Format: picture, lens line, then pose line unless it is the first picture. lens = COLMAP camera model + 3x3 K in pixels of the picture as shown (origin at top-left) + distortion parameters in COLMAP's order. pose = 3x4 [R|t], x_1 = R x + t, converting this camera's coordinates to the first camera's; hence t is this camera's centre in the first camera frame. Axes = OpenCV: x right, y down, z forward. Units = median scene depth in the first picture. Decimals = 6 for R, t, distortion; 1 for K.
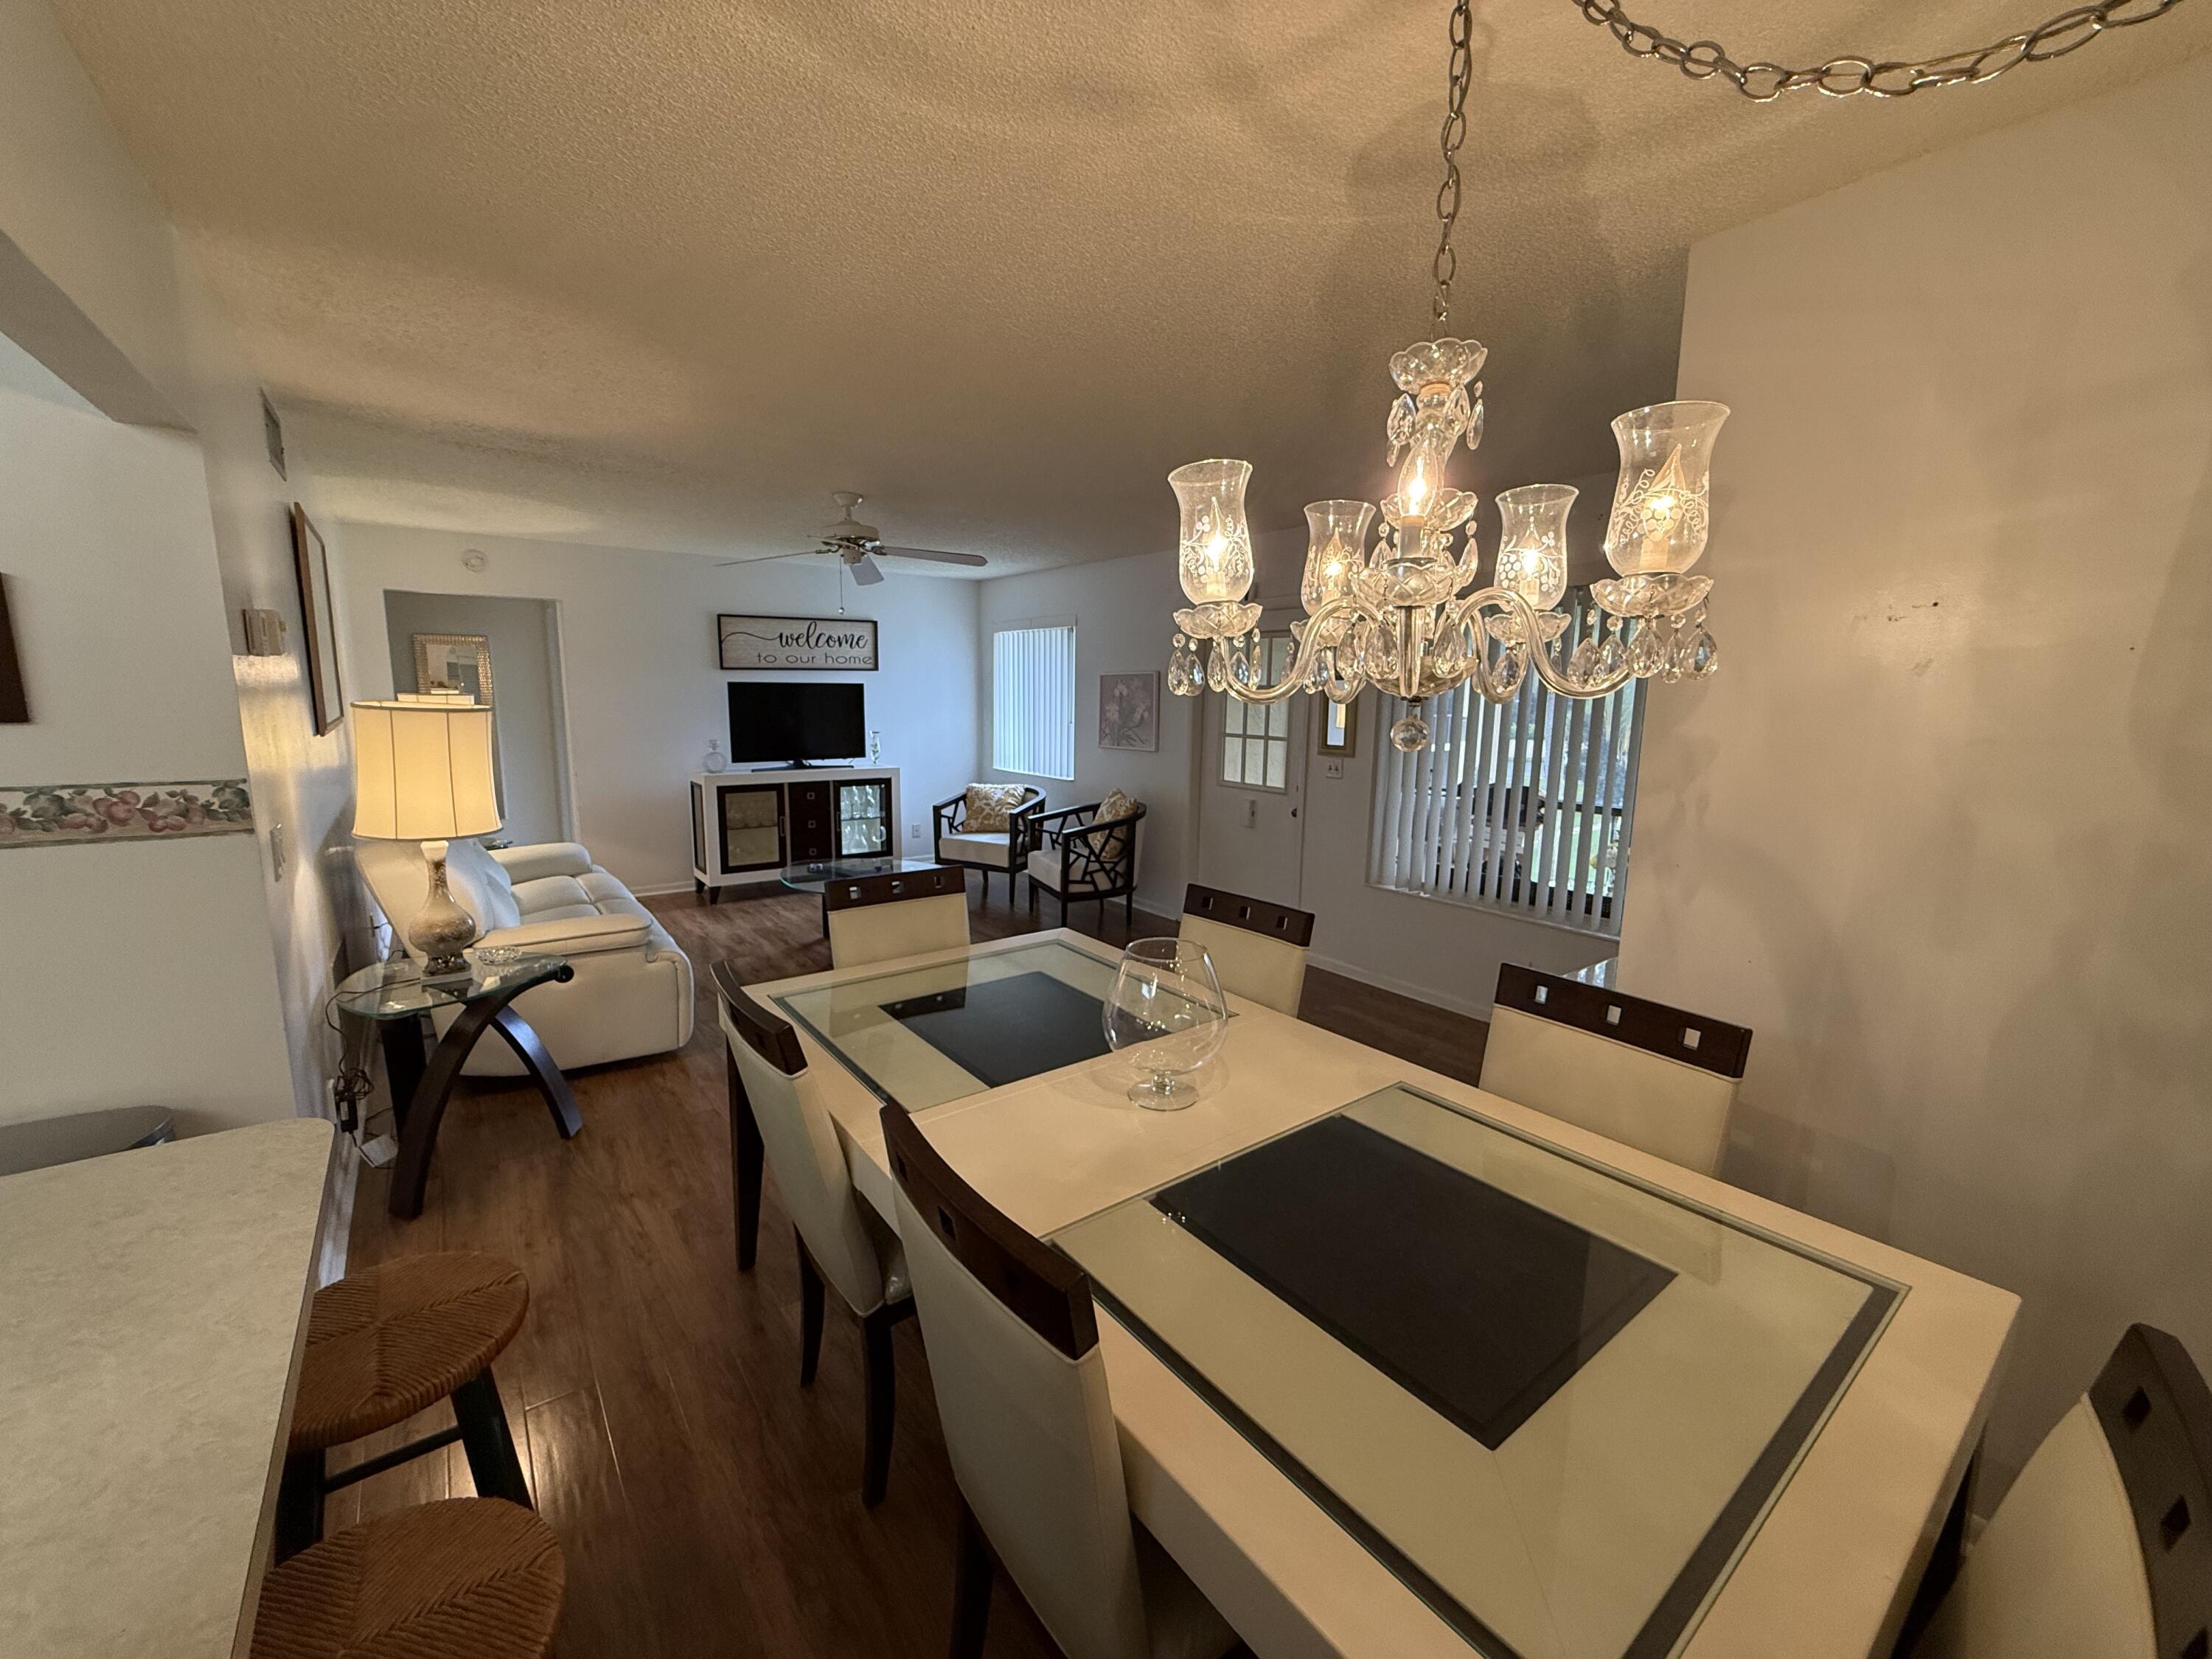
lens RADIAL K [[882.7, 0, 1106.0], [0, 882.7, 829.5], [0, 0, 1]] dist [-0.002488, -0.000231]
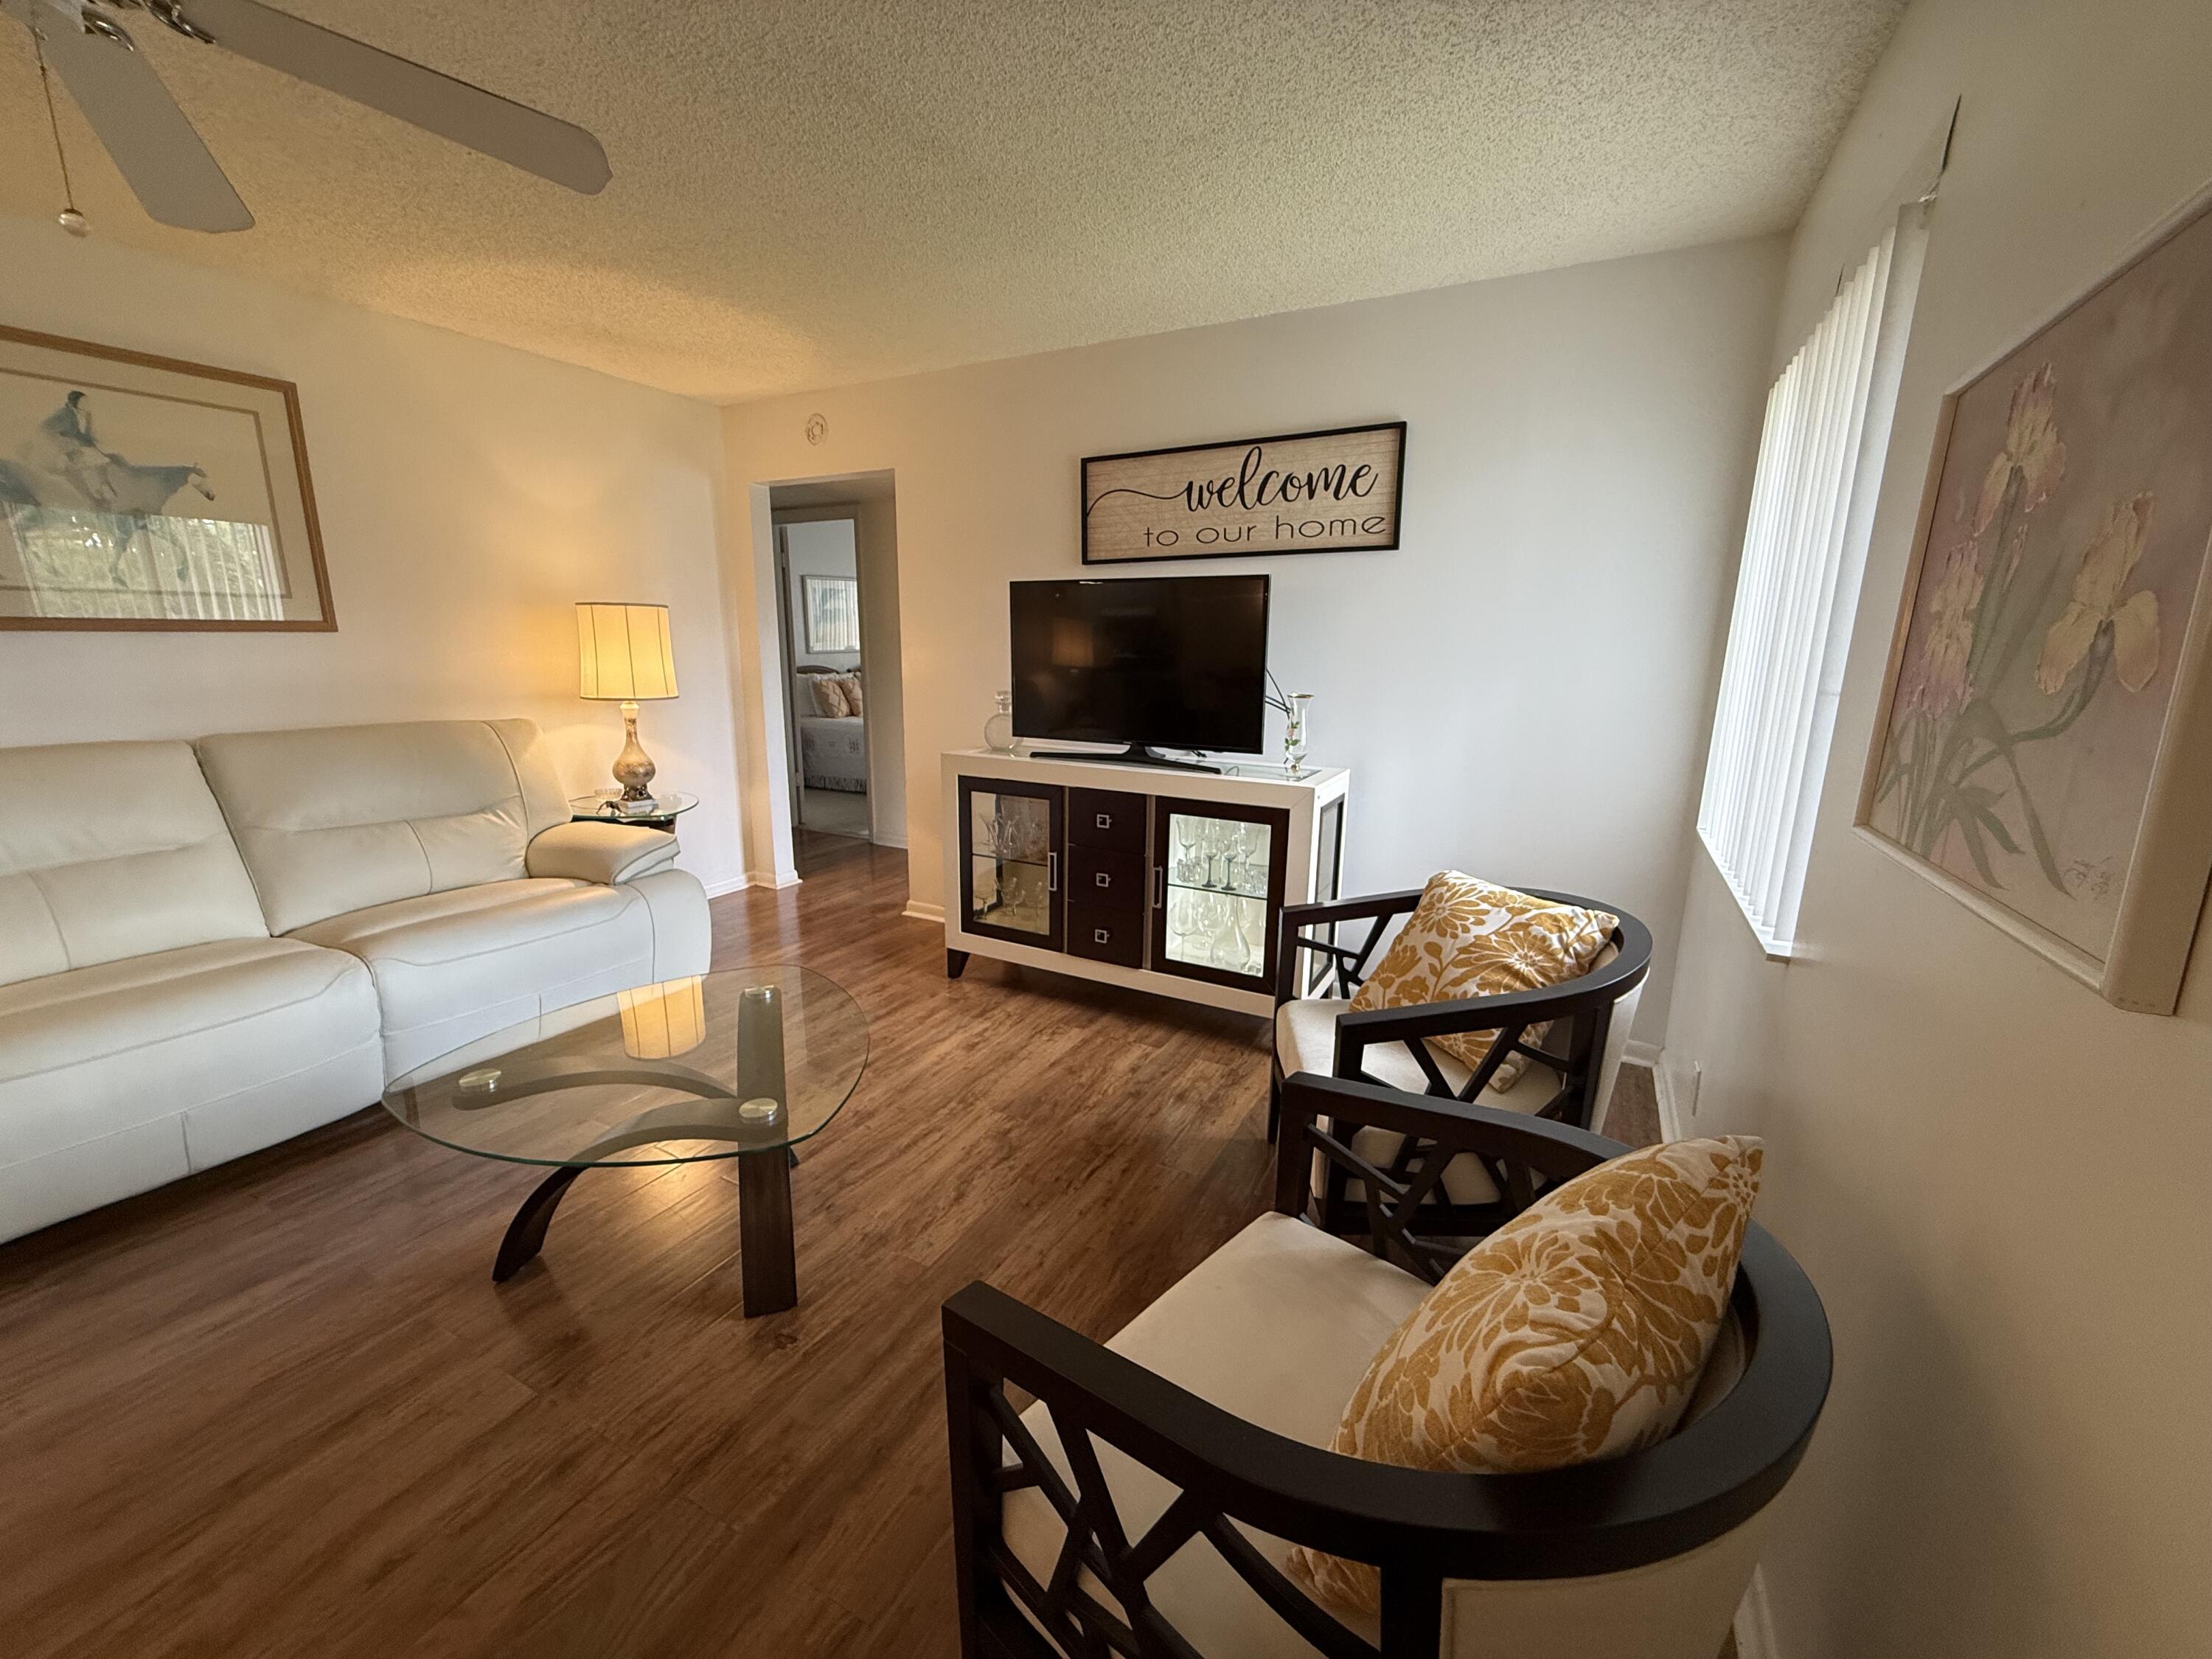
lens RADIAL K [[882.7, 0, 1106.0], [0, 882.7, 829.5], [0, 0, 1]] dist [-0.002488, -0.000231]
pose [[0.419240, 0.180678, -0.889715, 0.081805], [-0.149298, 0.980376, 0.128739, -0.090860], [0.895515, 0.078861, 0.437988, 0.766181]]
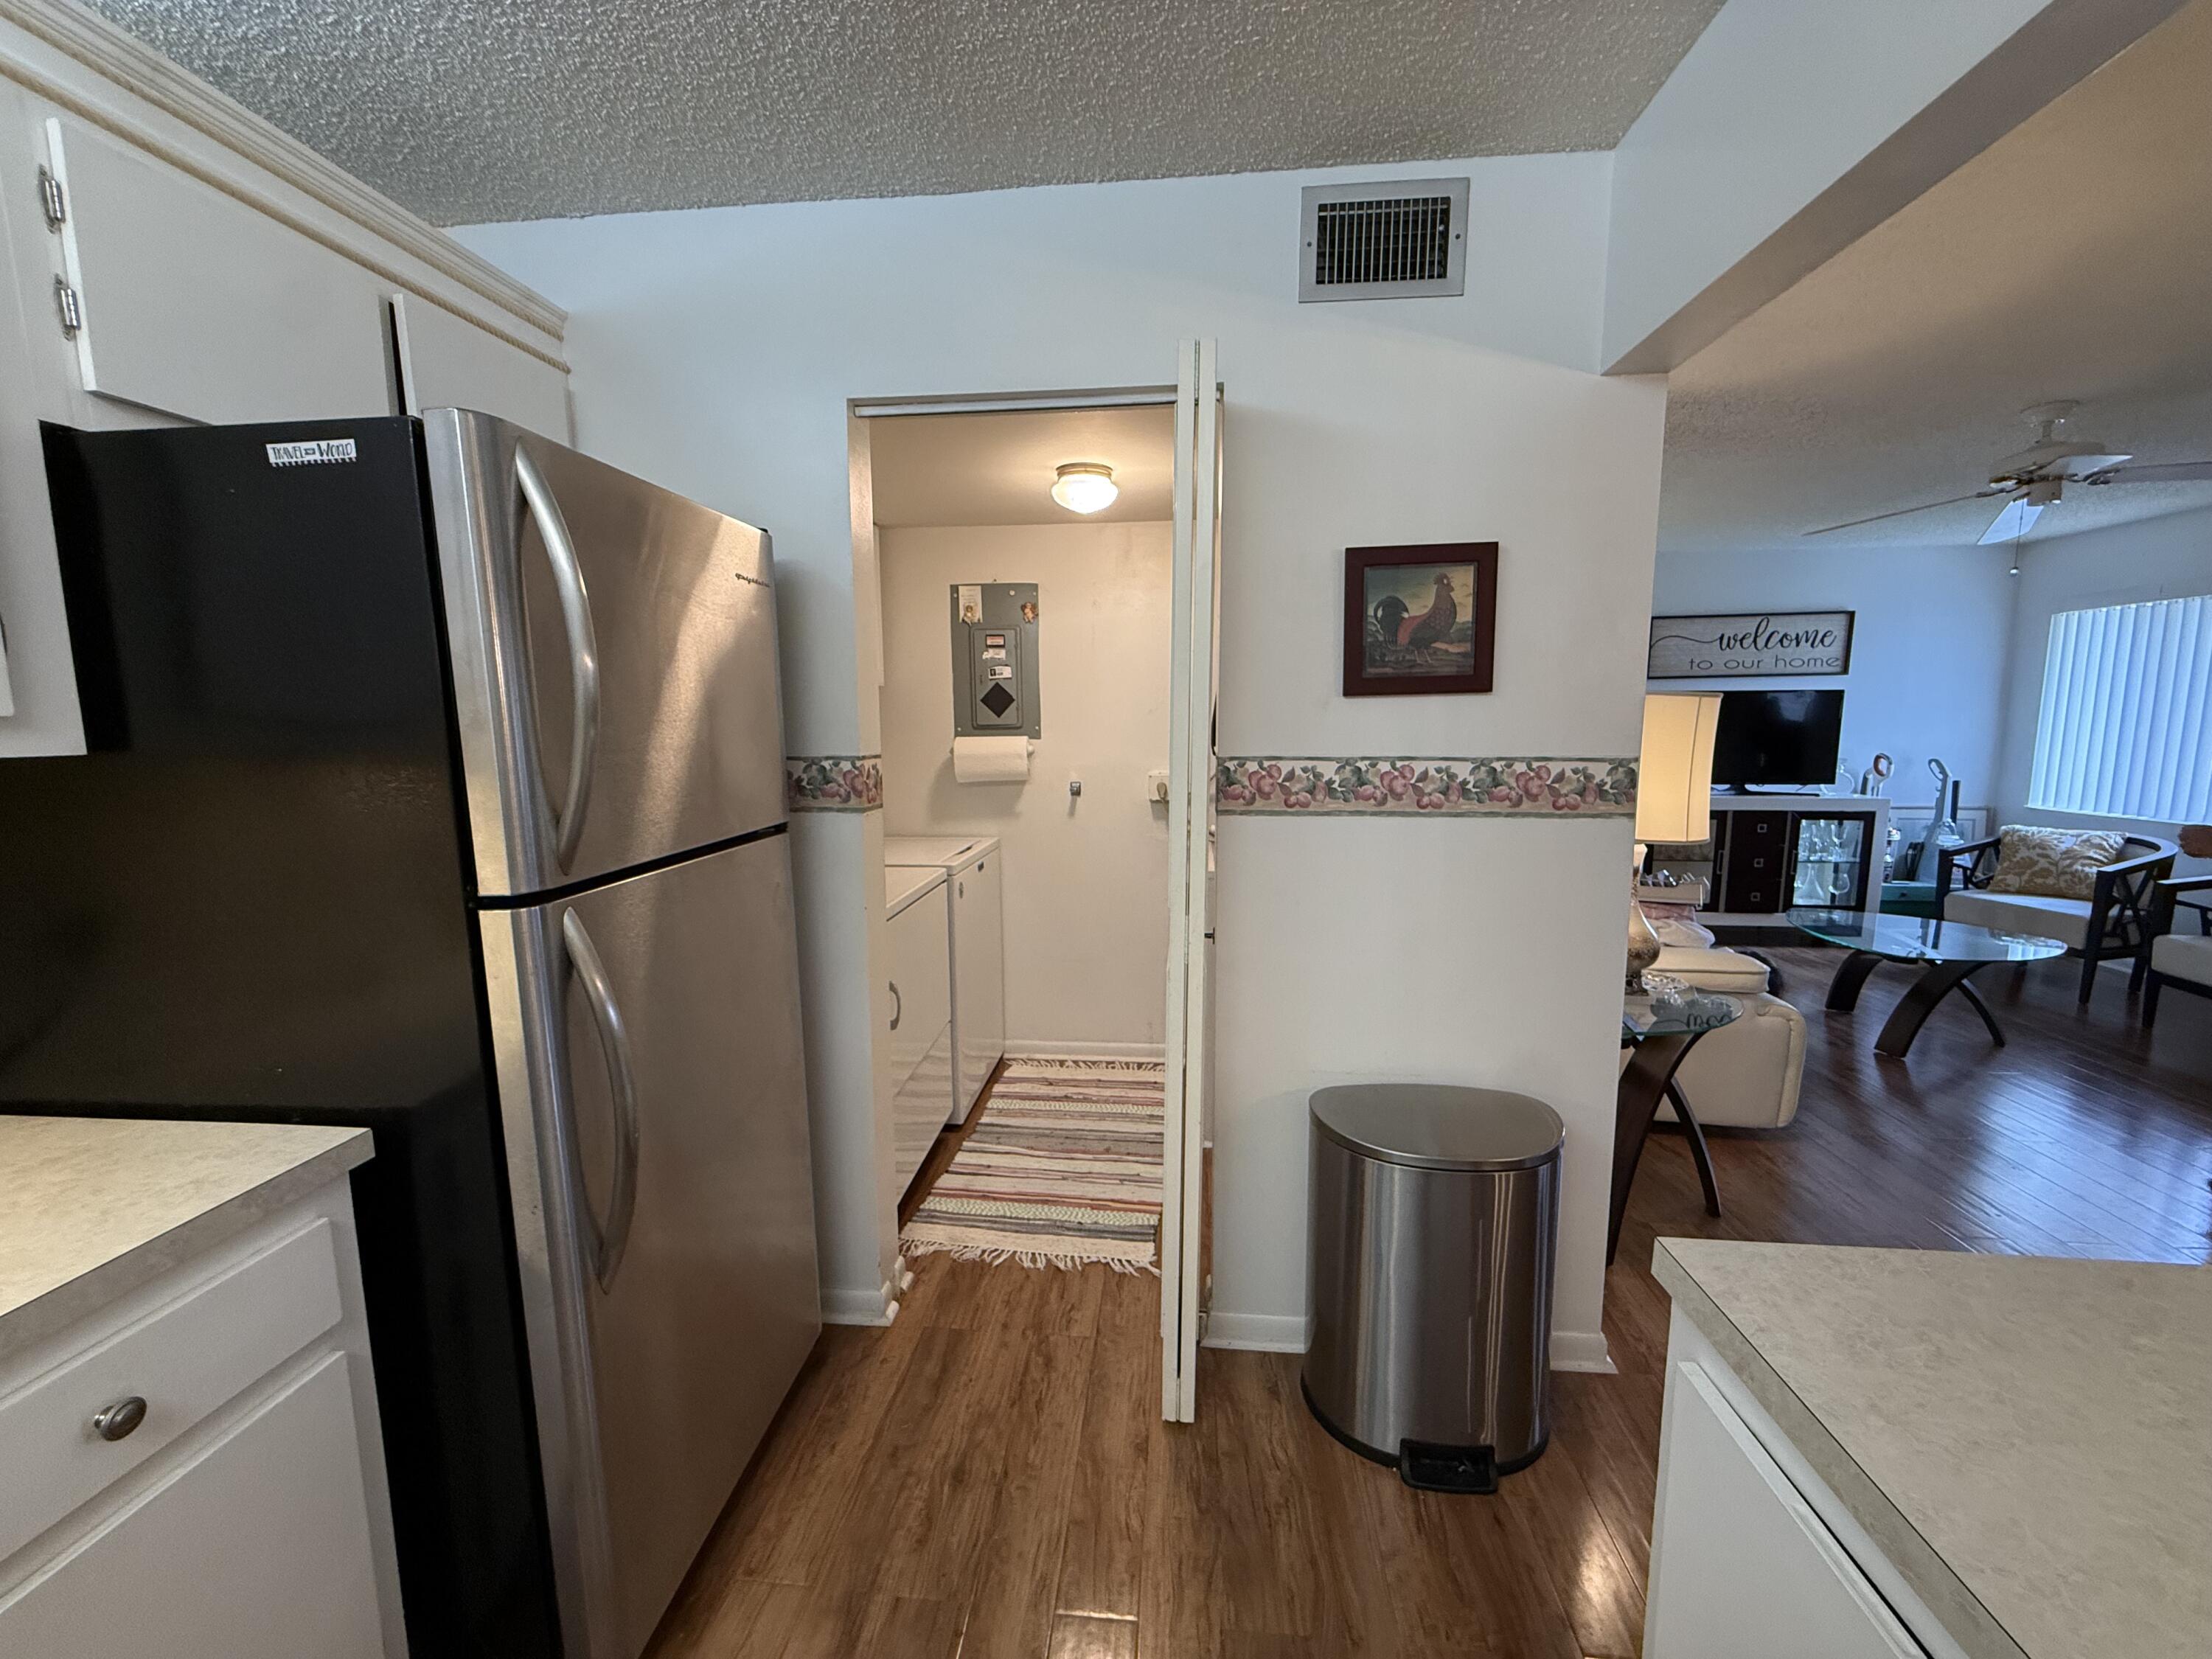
lens RADIAL K [[882.7, 0, 1106.0], [0, 882.7, 829.5], [0, 0, 1]] dist [-0.002488, -0.000231]
pose [[0.732969, 0.065598, -0.677092, -0.219069], [-0.091060, 0.995843, -0.002096, 0.019359], [0.674140, 0.063192, 0.735895, -0.007143]]
